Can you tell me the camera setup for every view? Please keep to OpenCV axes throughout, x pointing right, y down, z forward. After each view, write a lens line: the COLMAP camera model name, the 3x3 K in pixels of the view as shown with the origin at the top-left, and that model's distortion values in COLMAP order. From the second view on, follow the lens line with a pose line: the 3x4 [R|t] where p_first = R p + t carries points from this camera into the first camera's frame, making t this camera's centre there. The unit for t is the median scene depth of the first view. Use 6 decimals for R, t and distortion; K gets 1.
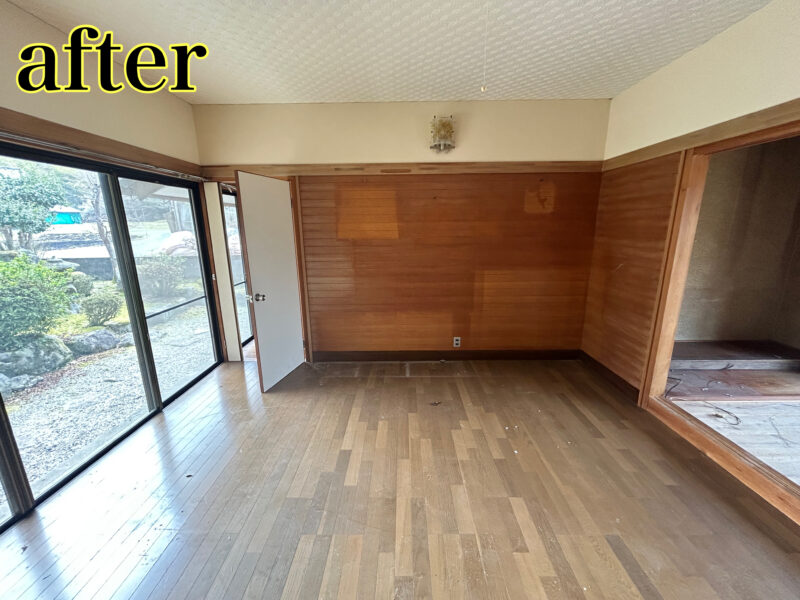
lens RADIAL K [[320.8, 0, 399.8], [0, 320.8, 297.5], [0, 0, 1]] dist [0.021699, -0.006624]
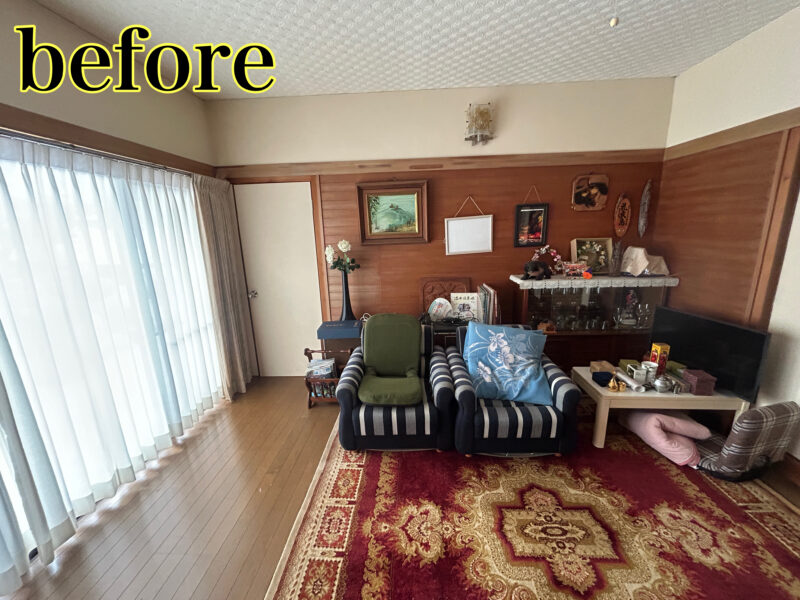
lens RADIAL K [[320.8, 0, 399.8], [0, 320.8, 297.5], [0, 0, 1]] dist [0.021699, -0.006624]
pose [[0.999090, -0.009730, -0.041534, -0.054742], [0.009571, 0.999946, -0.004037, -0.026571], [0.041572, 0.003636, 0.999129, 0.104274]]
